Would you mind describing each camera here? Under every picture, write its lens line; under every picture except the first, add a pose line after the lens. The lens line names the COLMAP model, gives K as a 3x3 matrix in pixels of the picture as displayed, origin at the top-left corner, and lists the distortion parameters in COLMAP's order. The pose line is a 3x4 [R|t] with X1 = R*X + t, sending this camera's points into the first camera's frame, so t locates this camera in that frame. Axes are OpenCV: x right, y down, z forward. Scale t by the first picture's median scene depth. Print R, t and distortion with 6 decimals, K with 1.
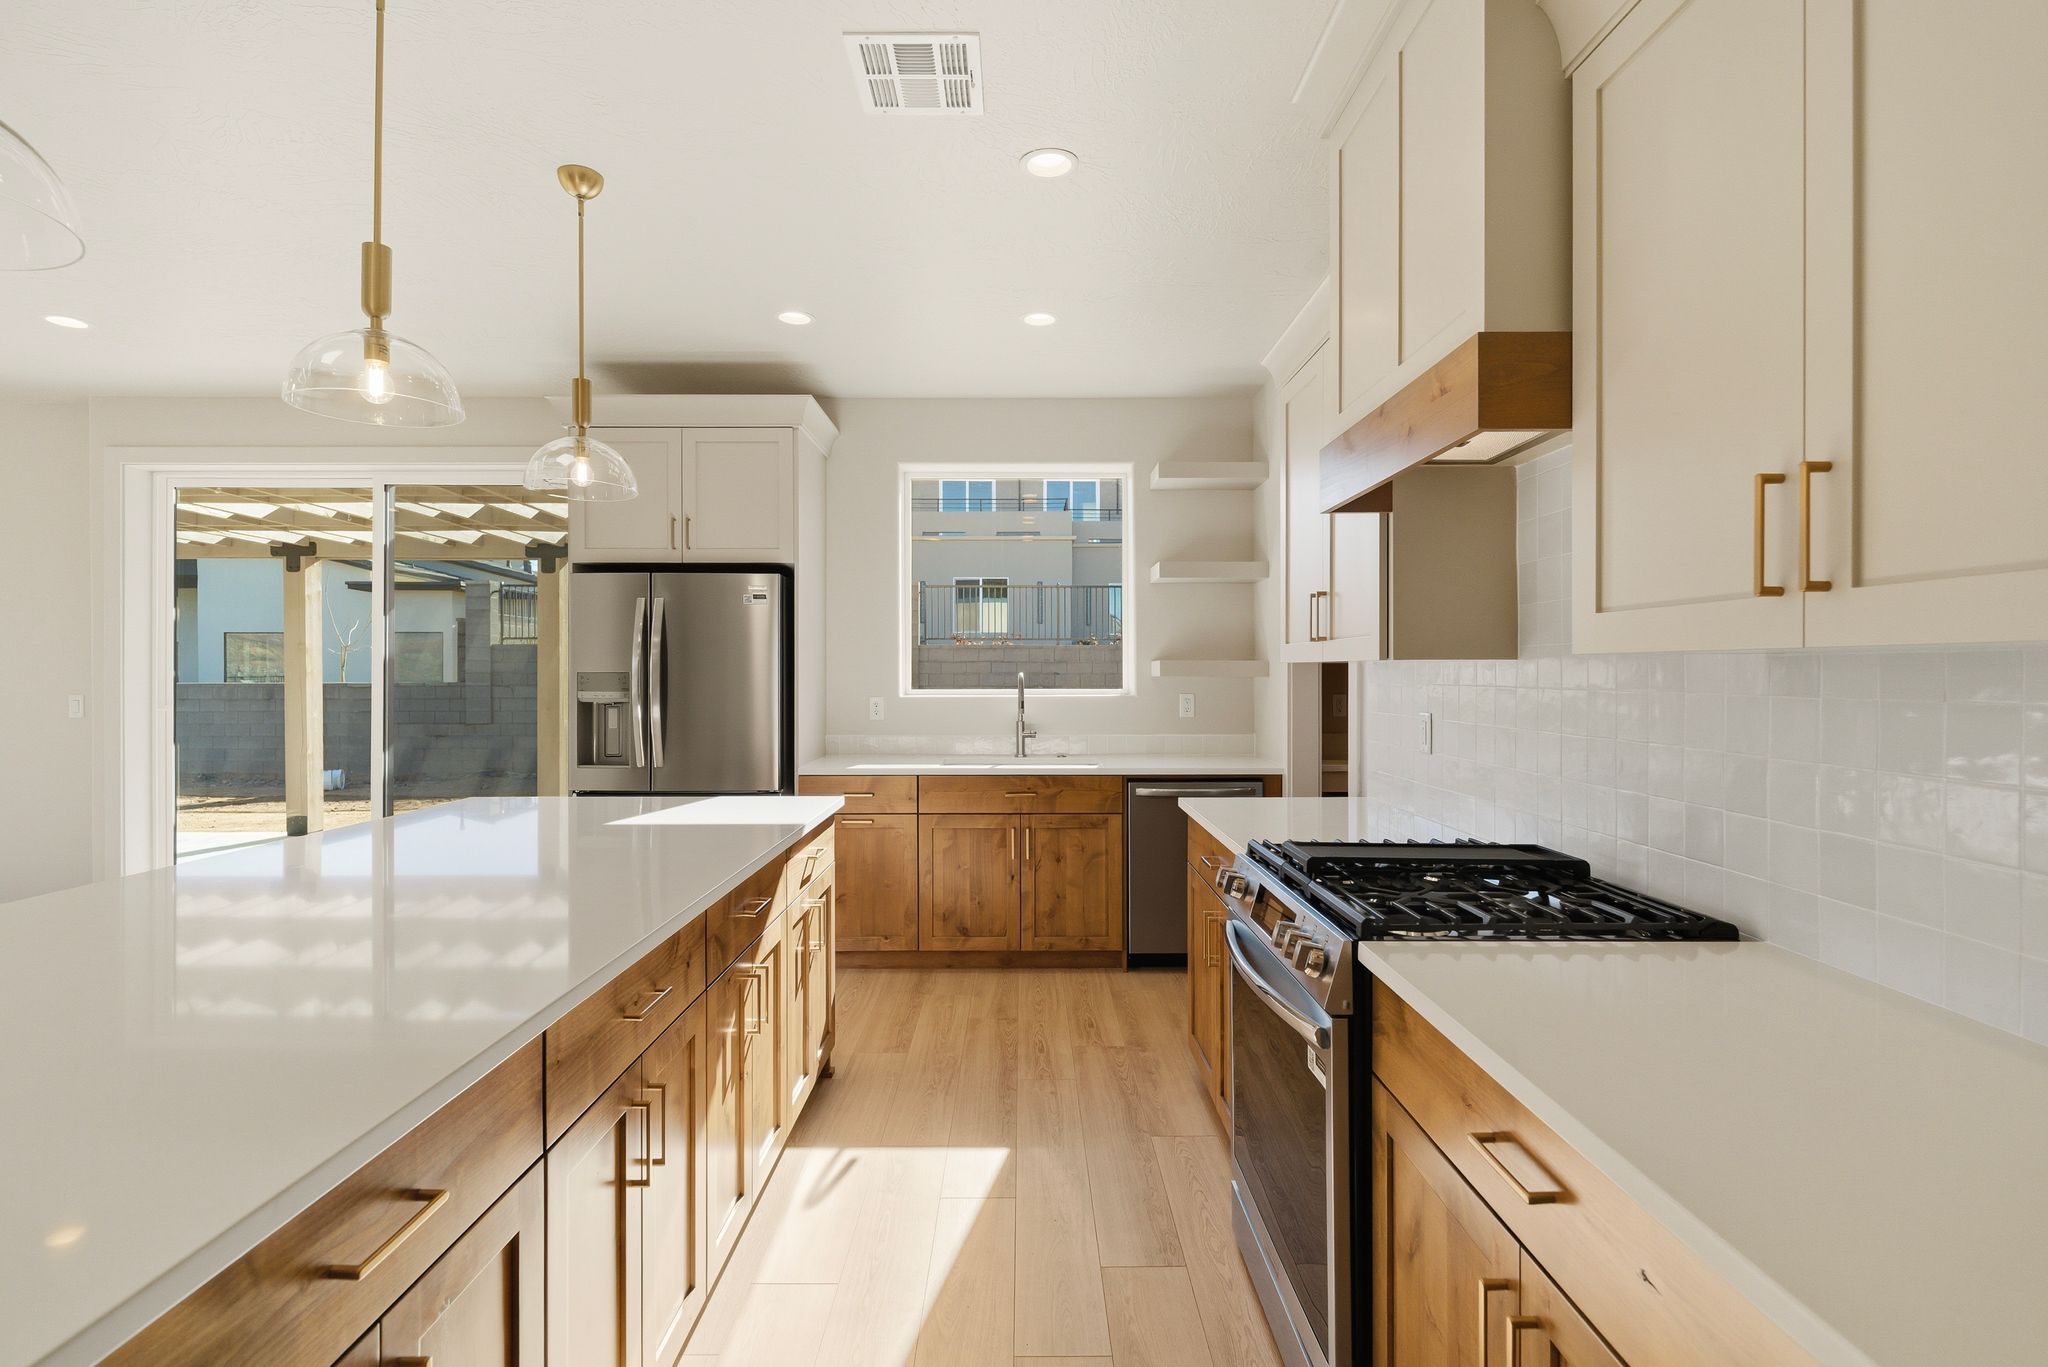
lens RADIAL K [[962.3, 0, 1026.7], [0, 962.3, 672.0], [0, 0, 1]] dist [0.008001, -0.004723]
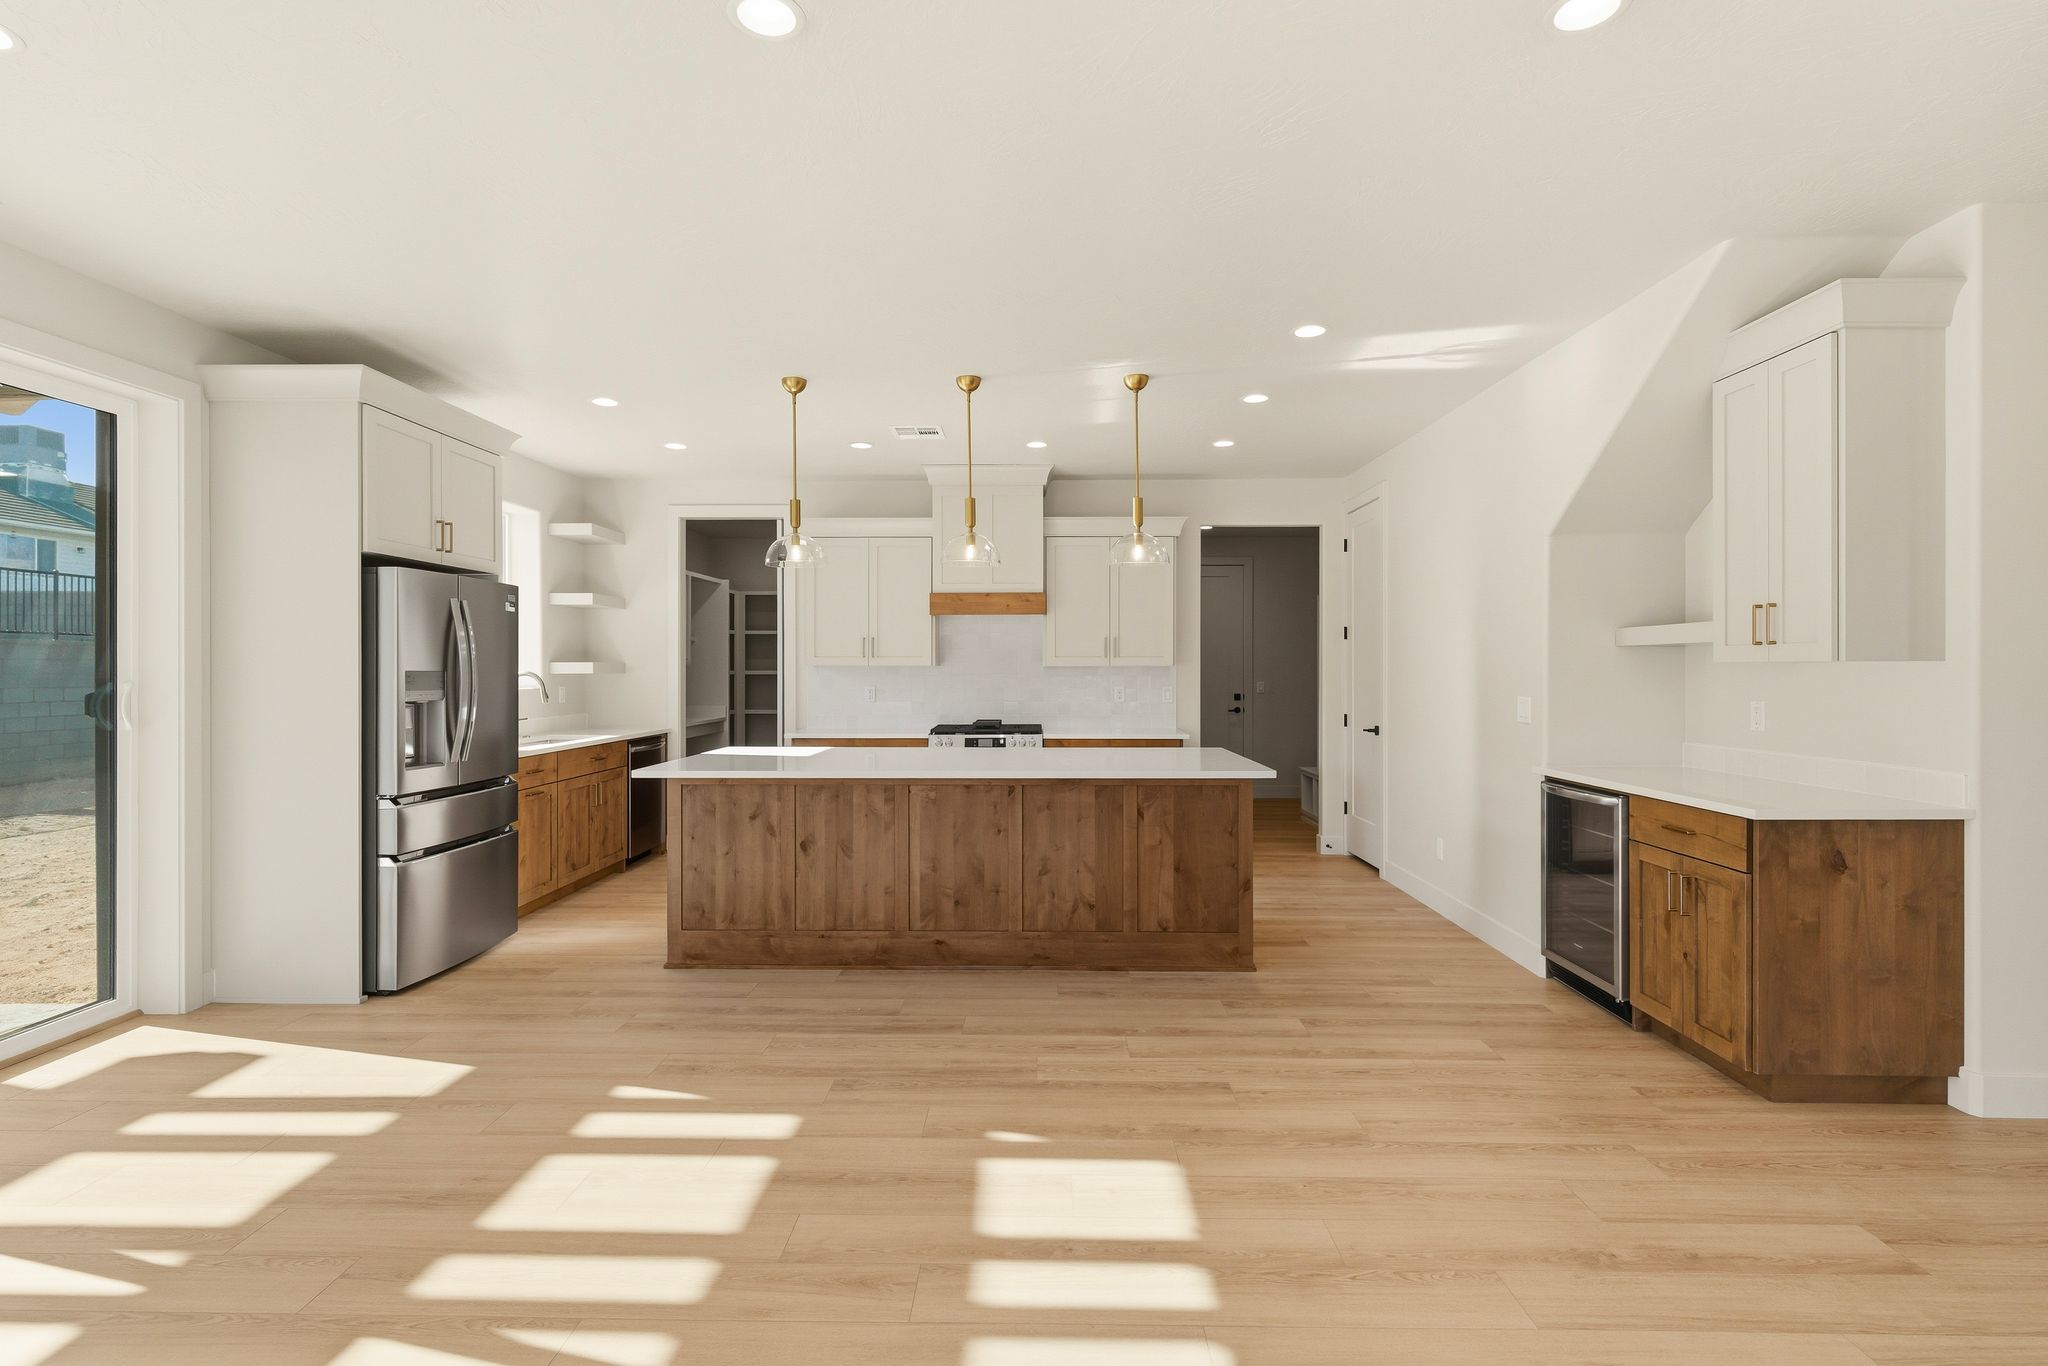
lens RADIAL K [[962.3, 0, 1022.8], [0, 962.3, 672.6], [0, 0, 1]] dist [0.008001, -0.004723]
pose [[0.019546, -0.003154, 0.999804, -1.399508], [0.002683, 0.999992, 0.003102, -0.000071], [-0.999805, 0.002622, 0.019554, 0.365295]]
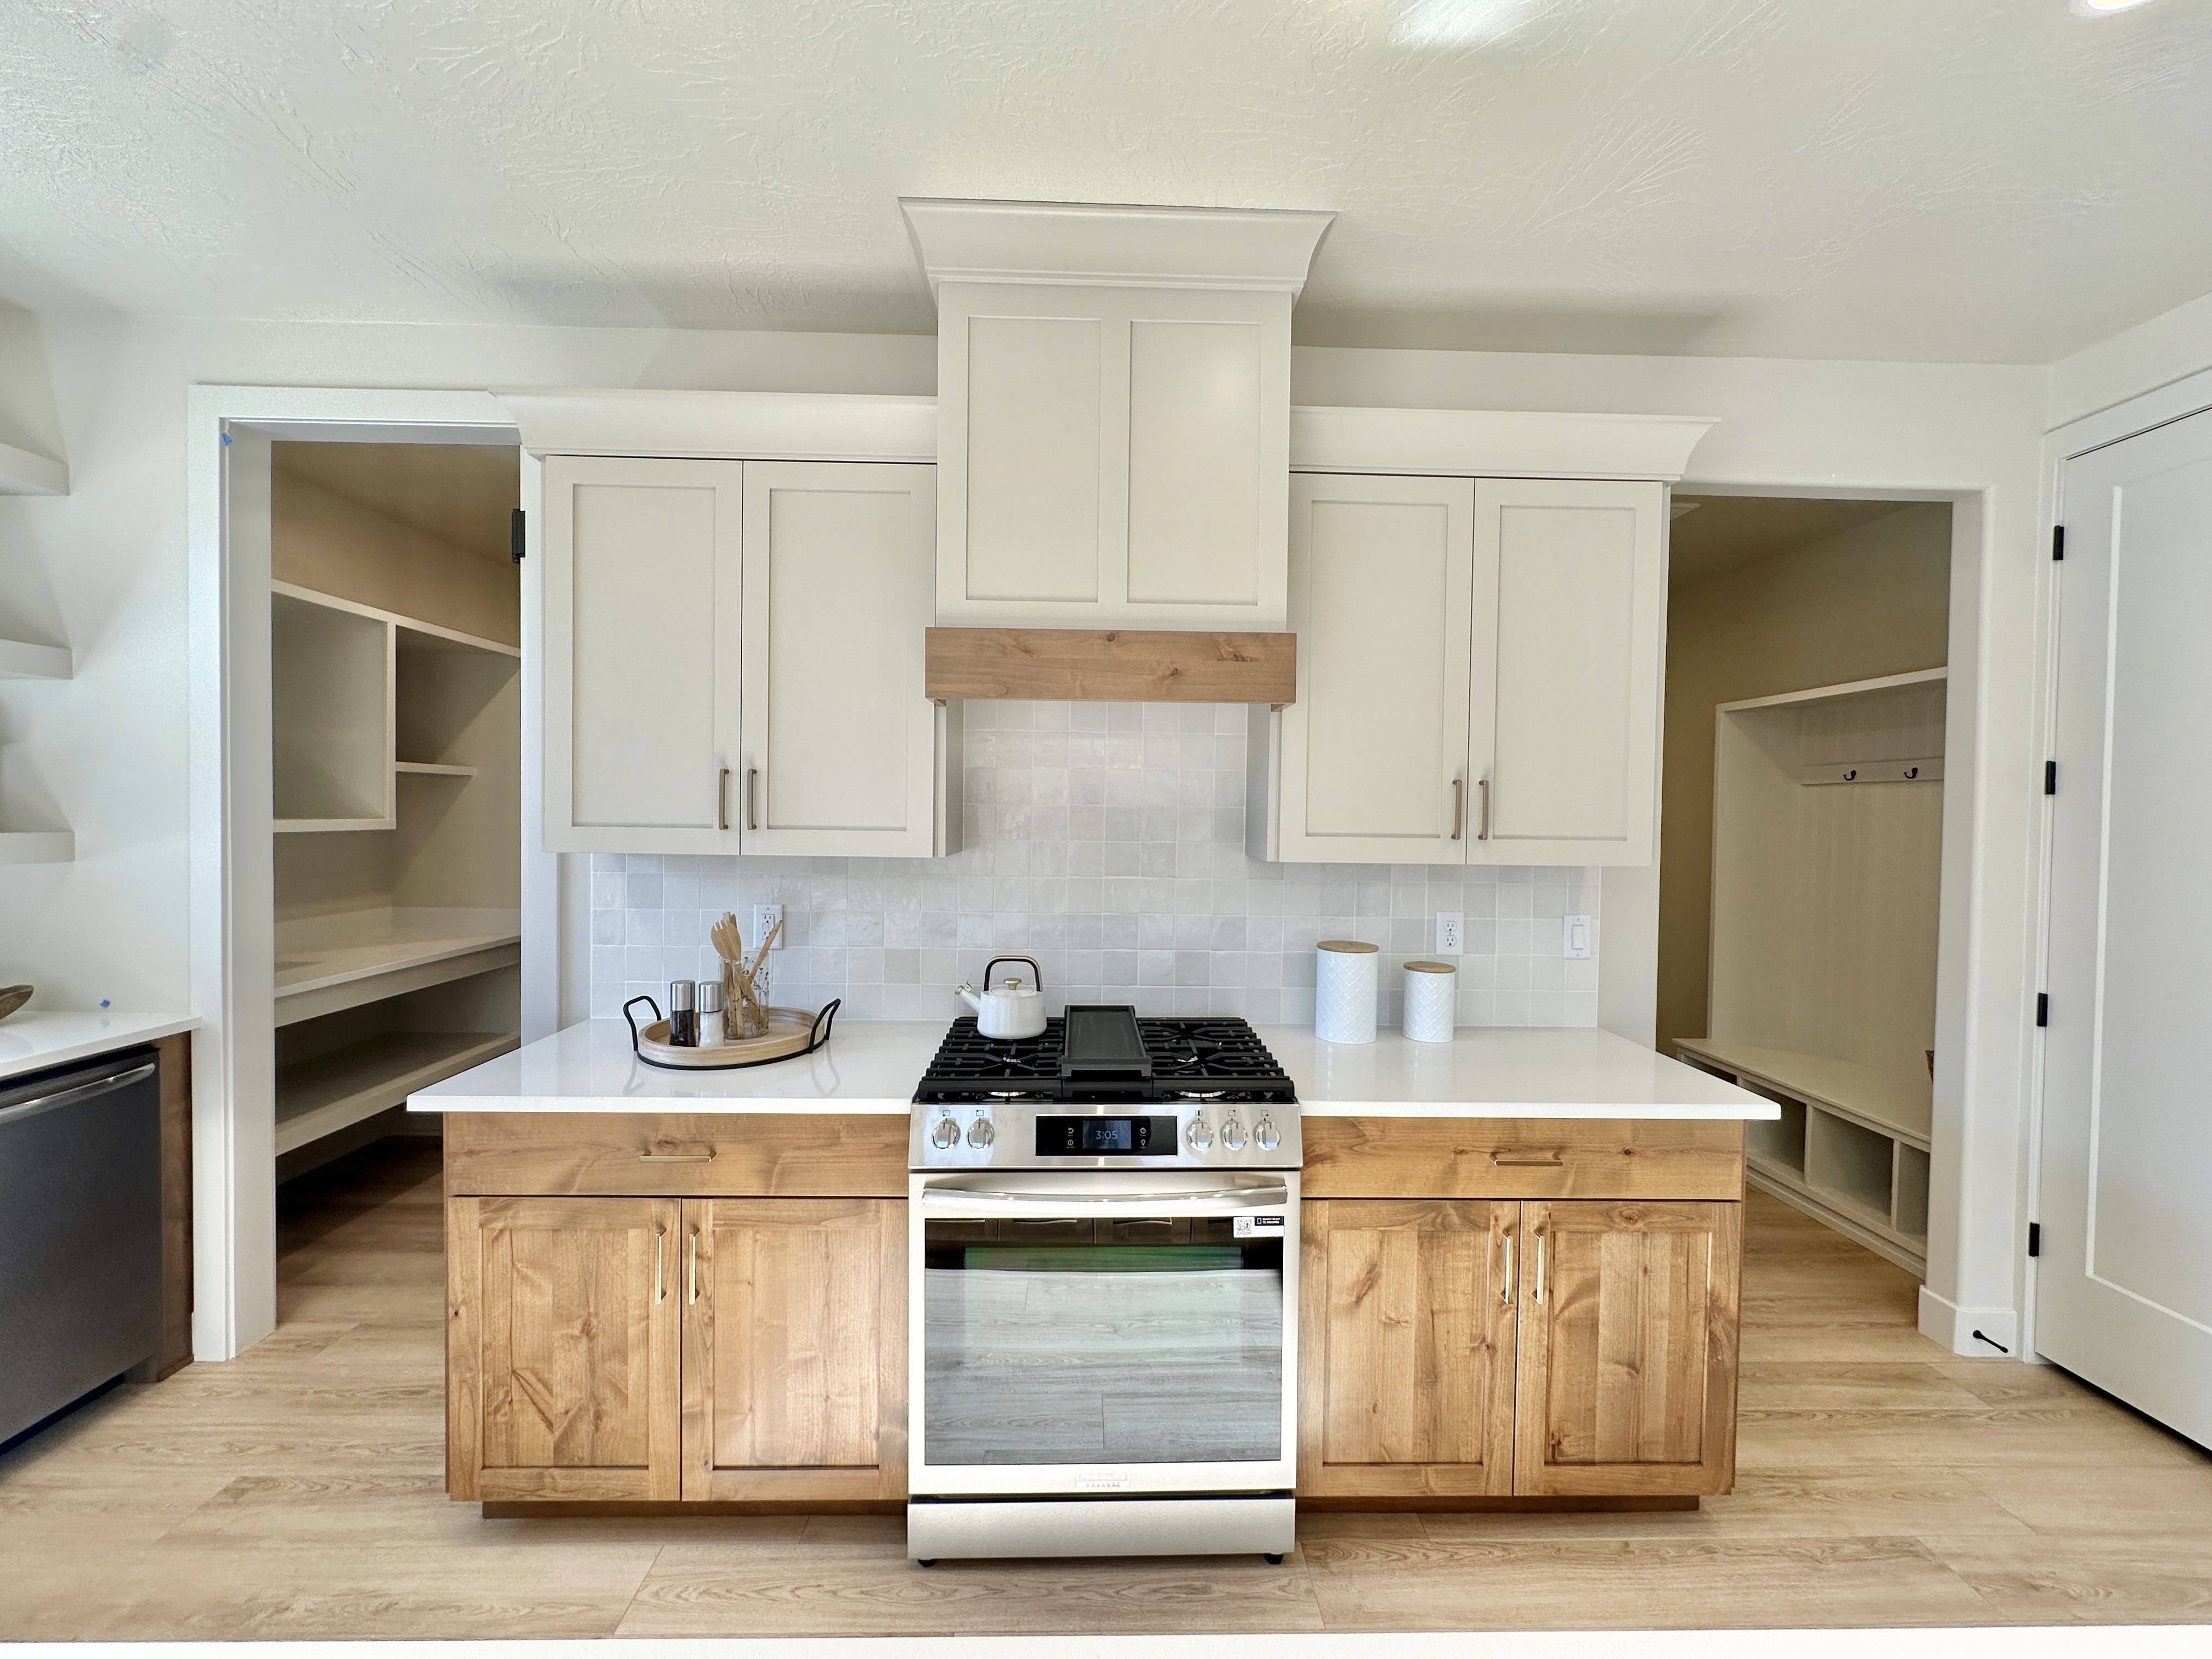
lens RADIAL K [[887.0, 0, 1095.3], [0, 887.0, 827.7], [0, 0, 1]] dist [-0.000223, 0.000767]
pose [[-0.014051, -0.020428, 0.999693, -0.287185], [-0.011193, 0.999732, 0.020272, -0.033738], [-0.999839, -0.010904, -0.014276, 0.467123]]
